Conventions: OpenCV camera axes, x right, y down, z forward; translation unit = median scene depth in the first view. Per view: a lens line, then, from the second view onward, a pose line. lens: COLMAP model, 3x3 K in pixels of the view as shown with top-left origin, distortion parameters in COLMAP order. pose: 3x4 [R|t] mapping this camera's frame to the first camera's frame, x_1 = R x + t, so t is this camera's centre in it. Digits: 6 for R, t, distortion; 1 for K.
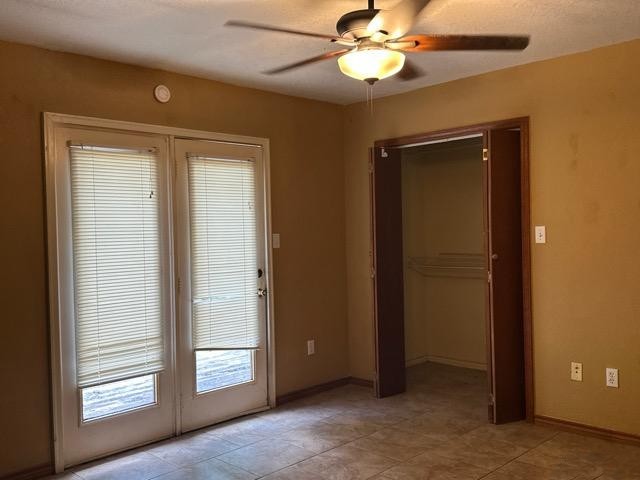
lens RADIAL K [[618.0, 0, 320.0], [0, 618.0, 240.0], [0, 0, 1]] dist [0.191756, -0.408442]
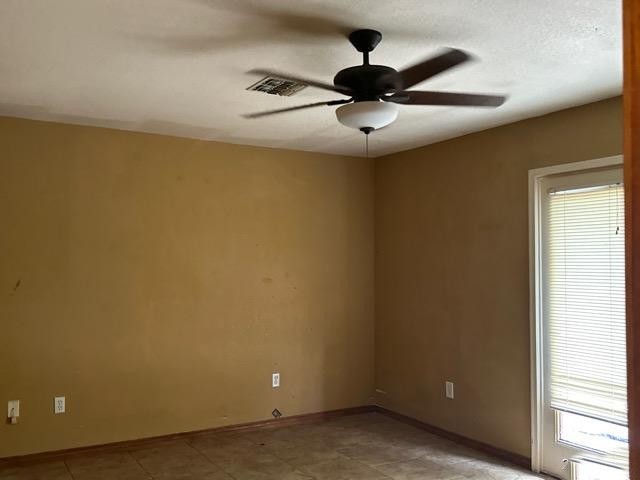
lens RADIAL K [[618.0, 0, 320.0], [0, 618.0, 240.0], [0, 0, 1]] dist [0.191756, -0.408442]
pose [[-0.260756, -0.016090, -0.965271, 0.813825], [-0.016645, 0.999787, -0.012169, -0.042899], [0.965261, 0.012894, -0.260969, 0.887611]]
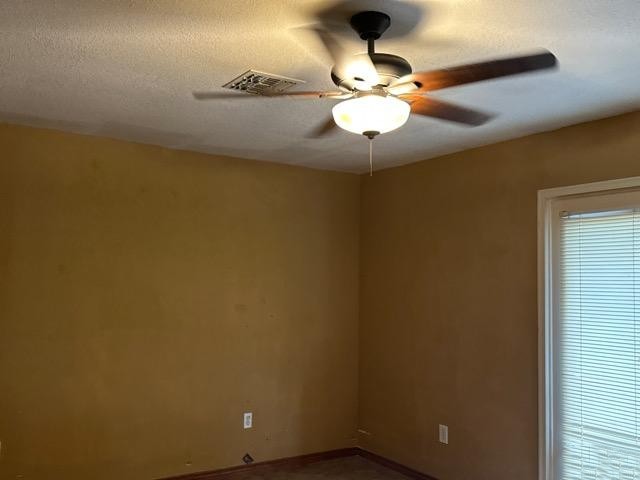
lens RADIAL K [[618.0, 0, 320.0], [0, 618.0, 240.0], [0, 0, 1]] dist [0.191756, -0.408442]
pose [[-0.216433, -0.048736, -0.975080, 0.679559], [-0.033392, 0.998538, -0.042497, -0.054360], [0.975726, 0.023362, -0.217744, 0.831527]]
